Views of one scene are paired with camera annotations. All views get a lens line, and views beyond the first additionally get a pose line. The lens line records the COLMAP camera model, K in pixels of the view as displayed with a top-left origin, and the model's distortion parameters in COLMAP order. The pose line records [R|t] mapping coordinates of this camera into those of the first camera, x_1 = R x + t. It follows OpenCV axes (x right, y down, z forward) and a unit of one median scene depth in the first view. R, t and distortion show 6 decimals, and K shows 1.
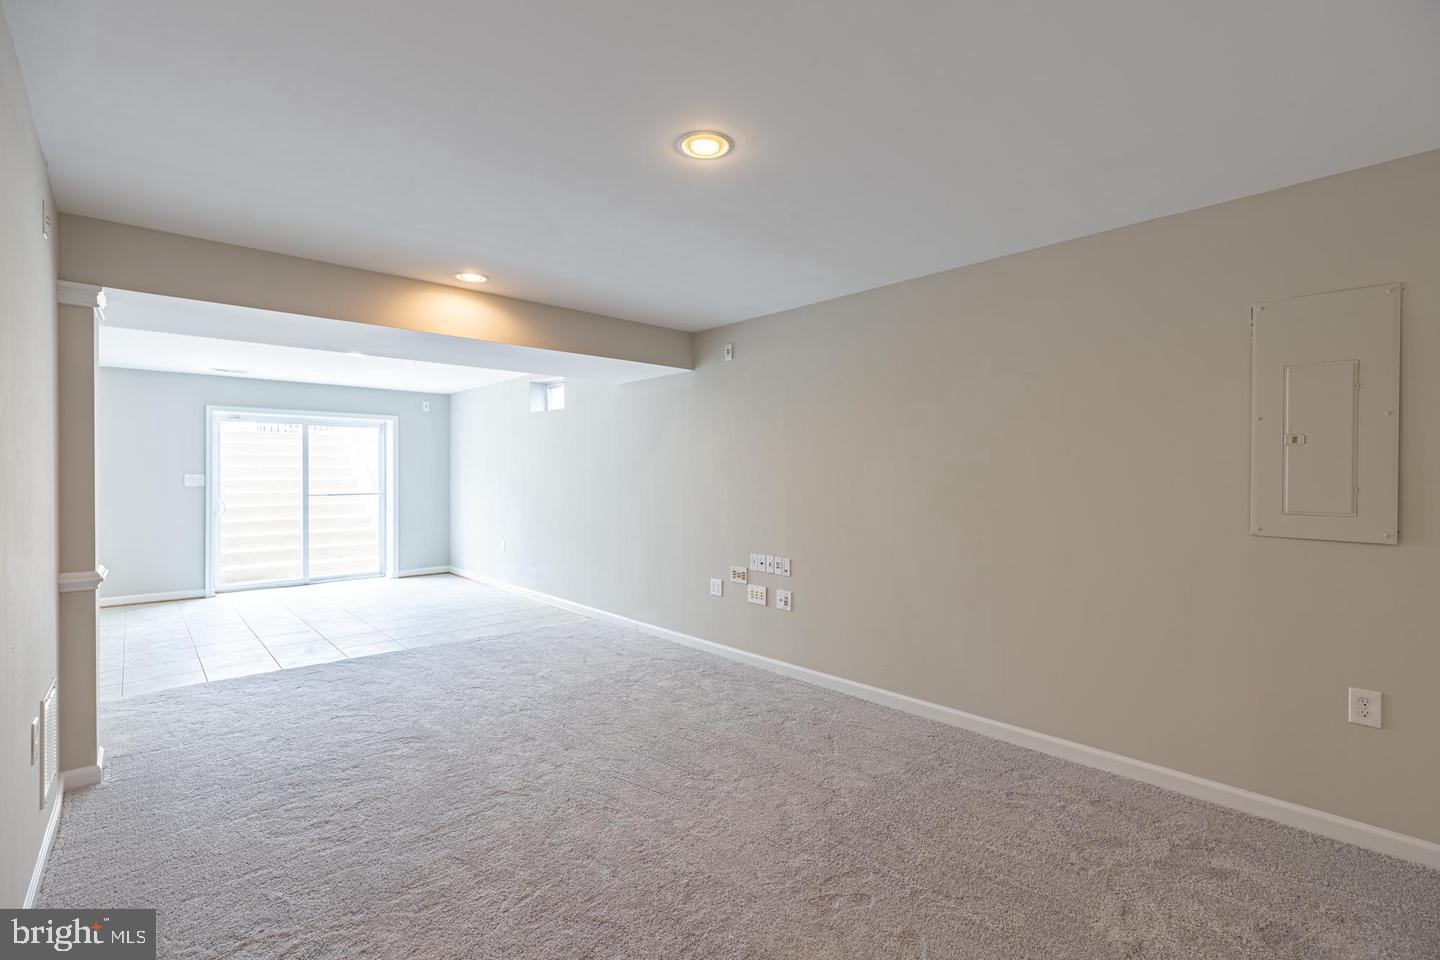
lens RADIAL K [[646.6, 0, 720.0], [0, 646.6, 480.0], [0, 0, 1]] dist [0.000001, 0.000052]
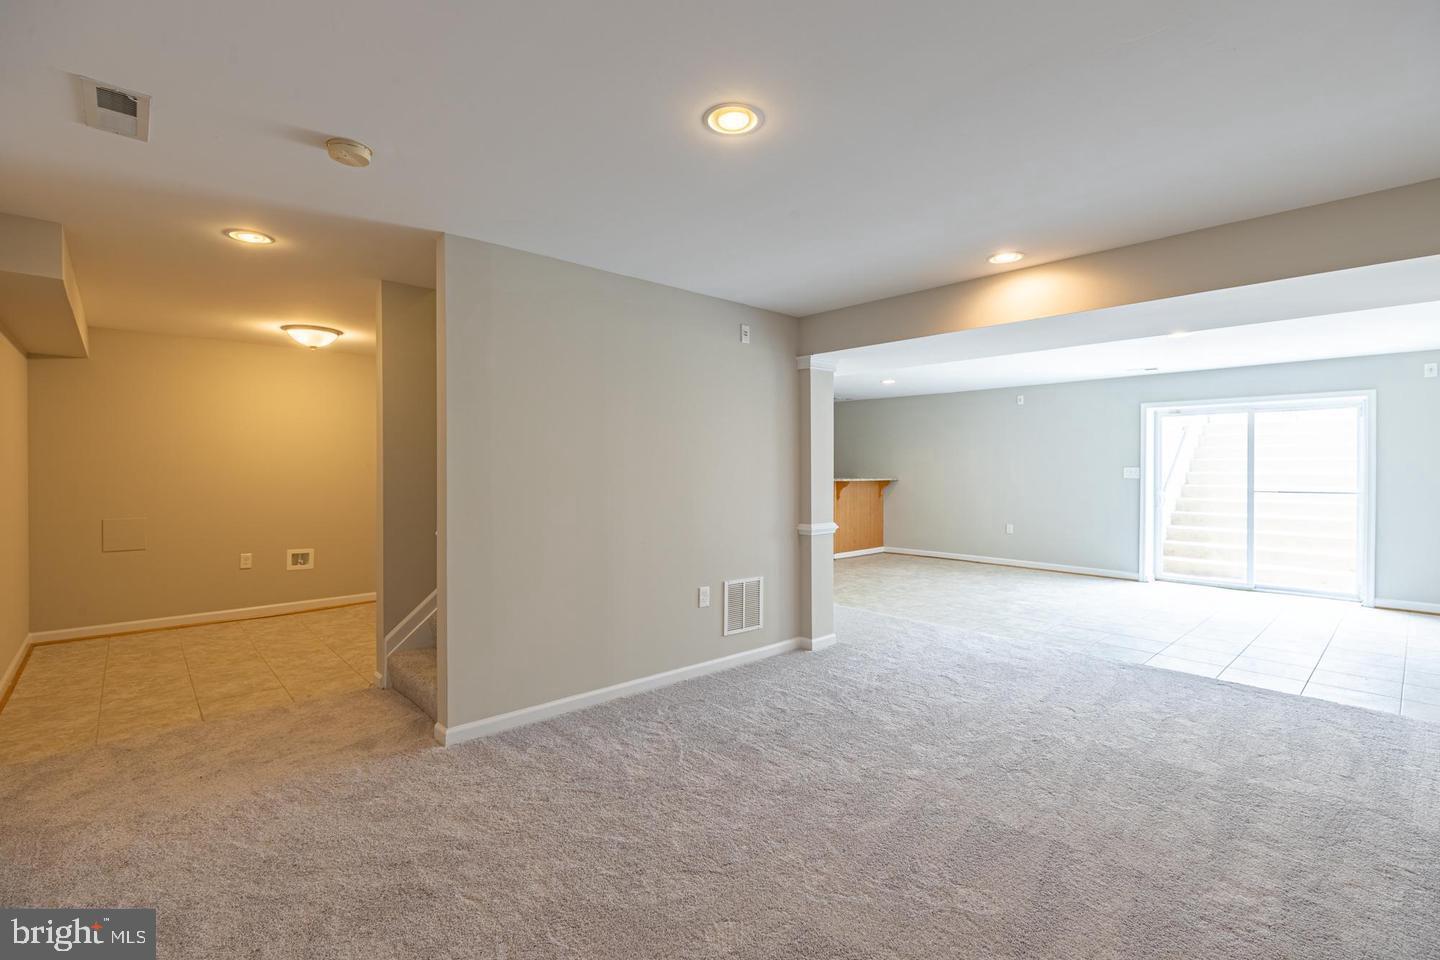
lens RADIAL K [[646.6, 0, 720.0], [0, 646.6, 480.0], [0, 0, 1]] dist [0.000001, 0.000052]
pose [[0.016845, 0.020667, -0.999644, 0.256562], [-0.010327, 0.999737, 0.020495, -0.002903], [0.999805, 0.009978, 0.017054, 0.263943]]
